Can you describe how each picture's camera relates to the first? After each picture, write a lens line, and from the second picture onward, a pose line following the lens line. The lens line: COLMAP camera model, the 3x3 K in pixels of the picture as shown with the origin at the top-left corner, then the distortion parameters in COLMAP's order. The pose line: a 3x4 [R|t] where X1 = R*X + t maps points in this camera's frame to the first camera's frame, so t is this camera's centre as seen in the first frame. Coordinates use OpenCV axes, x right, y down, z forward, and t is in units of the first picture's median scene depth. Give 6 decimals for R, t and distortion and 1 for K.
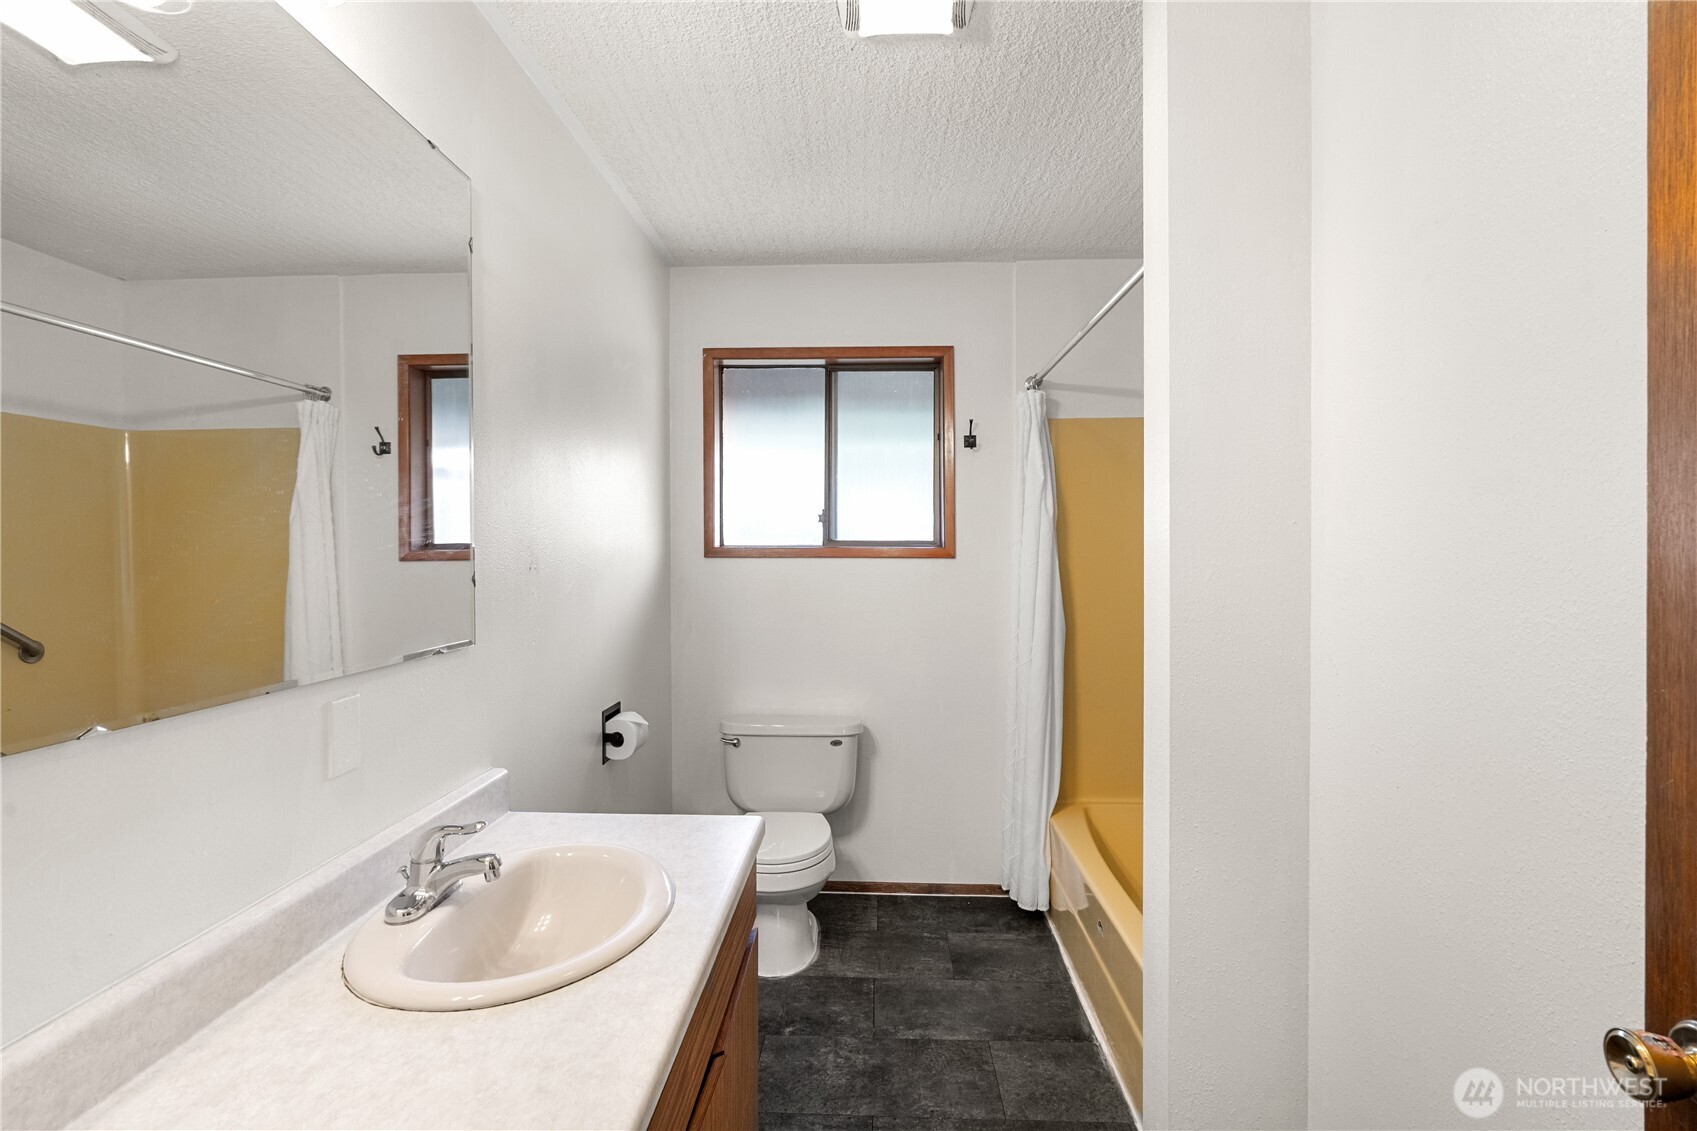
lens RADIAL K [[795.8, 0, 845.1], [0, 795.8, 558.8], [0, 0, 1]] dist [-0.010217, 0.003918]
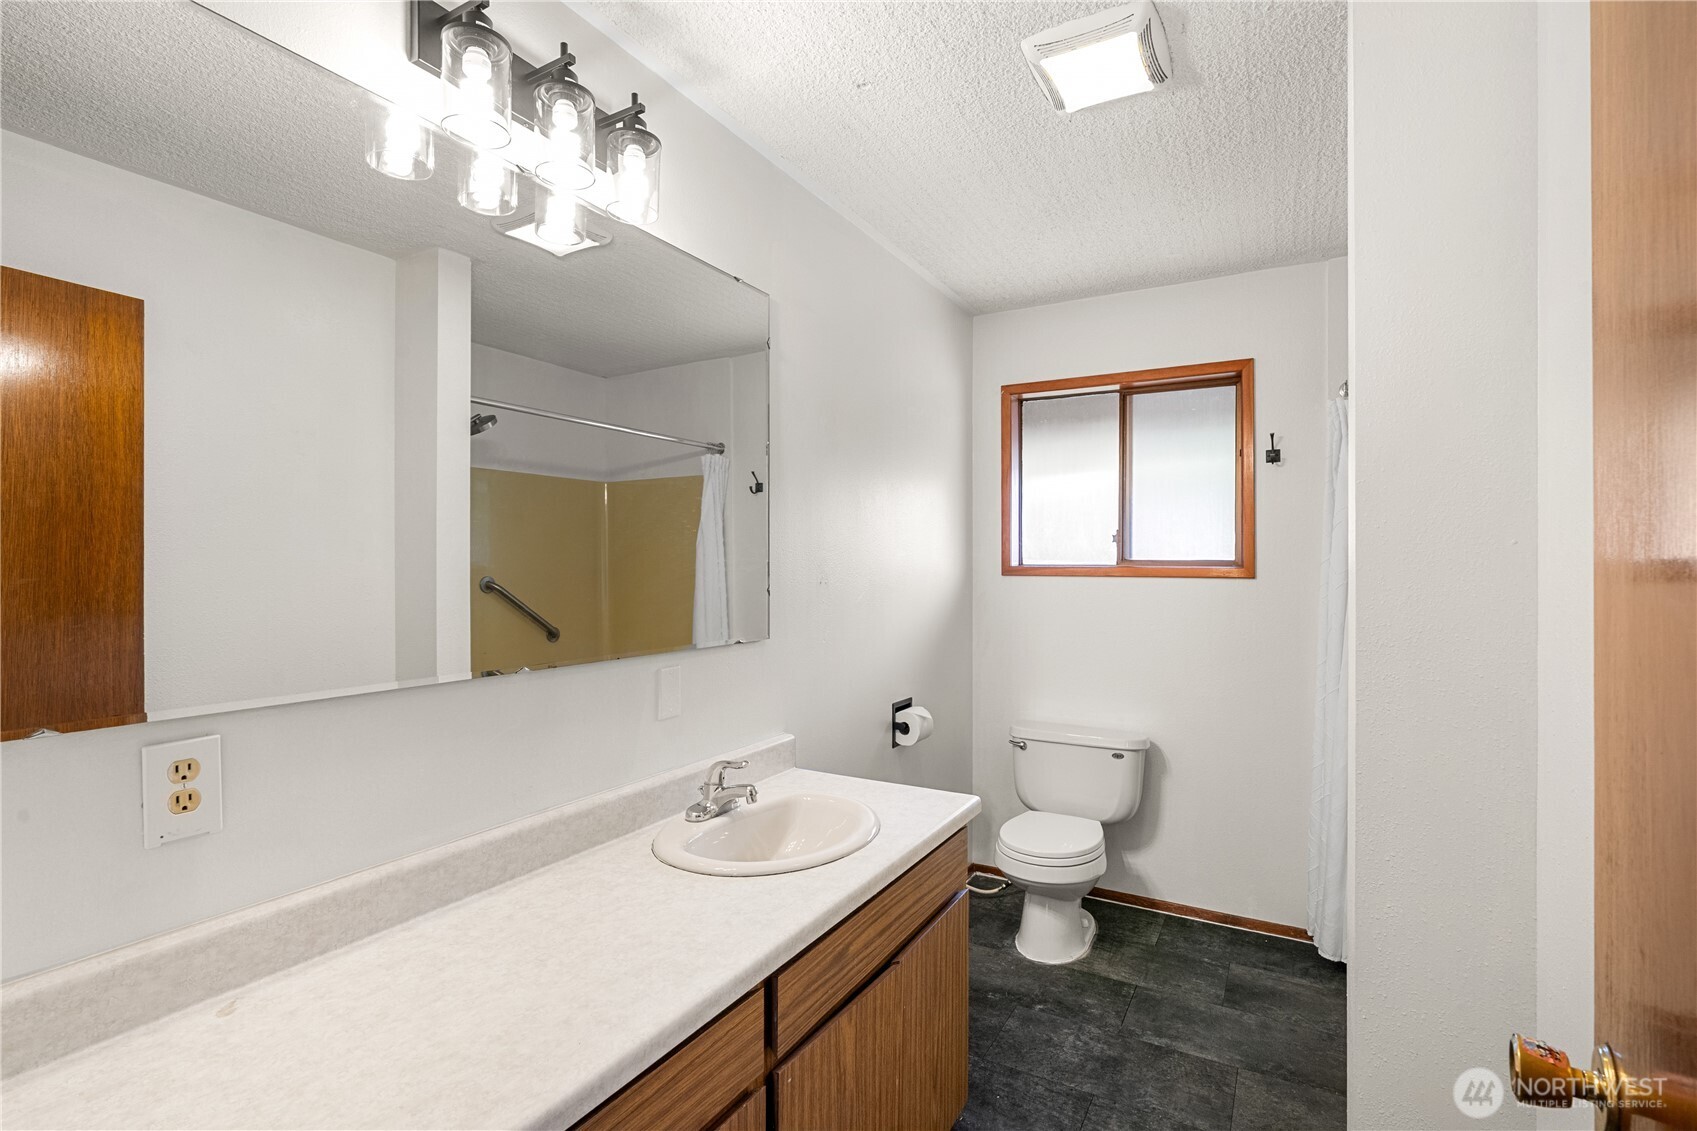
lens RADIAL K [[784.2, 0, 850.8], [0, 784.2, 569.1], [0, 0, 1]] dist [-0.007868, 0.001935]
pose [[0.892529, 0.005326, -0.450958, 0.147032], [-0.009417, 0.999932, -0.006827, -0.001206], [0.450891, 0.010340, 0.892519, -0.072261]]
